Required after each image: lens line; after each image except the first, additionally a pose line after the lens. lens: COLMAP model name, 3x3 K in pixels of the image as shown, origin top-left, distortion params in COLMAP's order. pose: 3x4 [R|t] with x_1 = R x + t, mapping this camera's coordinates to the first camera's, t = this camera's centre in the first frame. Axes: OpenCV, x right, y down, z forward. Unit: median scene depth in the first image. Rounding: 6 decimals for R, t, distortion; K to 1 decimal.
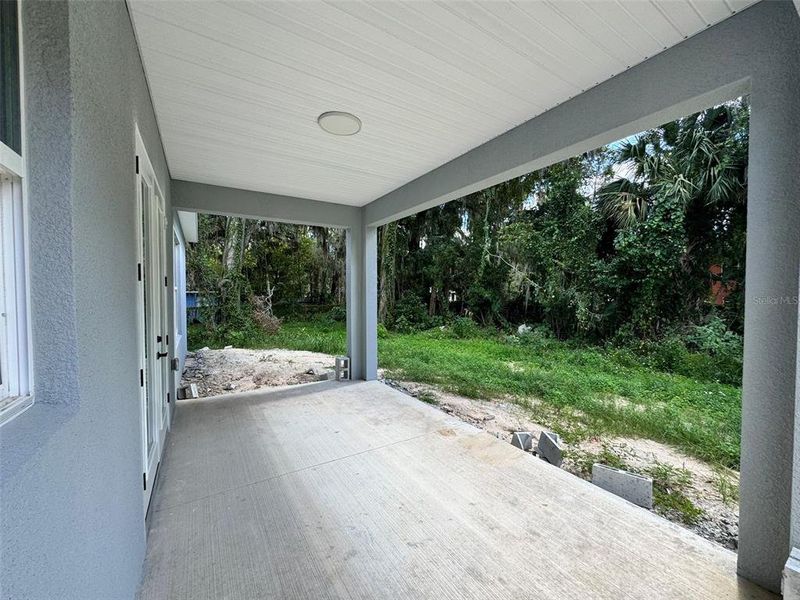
lens RADIAL K [[321.6, 0, 397.1], [0, 321.6, 300.2], [0, 0, 1]] dist [0.003939, 0.000207]
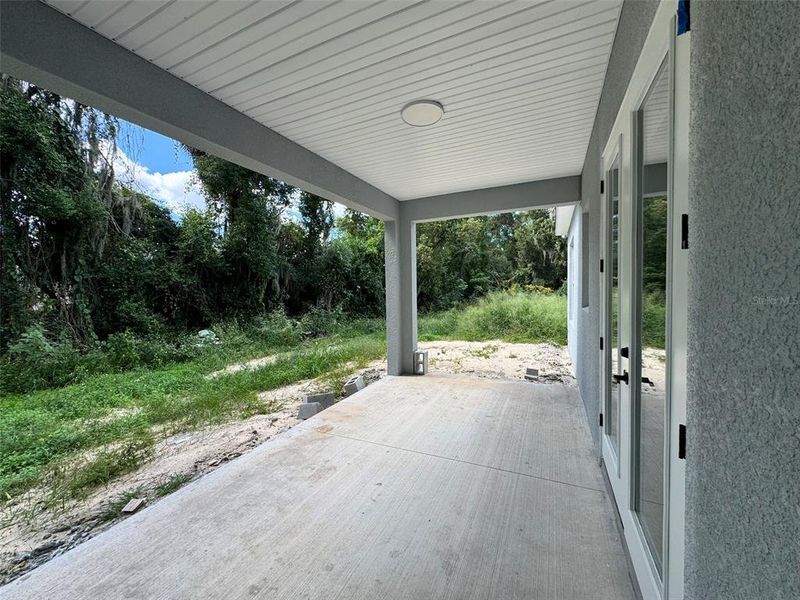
lens RADIAL K [[321.6, 0, 400.6], [0, 321.6, 299.9], [0, 0, 1]] dist [0.003939, 0.000207]
pose [[-0.542508, -0.017705, 0.839864, -0.813114], [0.040044, 0.998096, 0.046907, -0.022359], [-0.839095, 0.059079, -0.540767, 1.346461]]
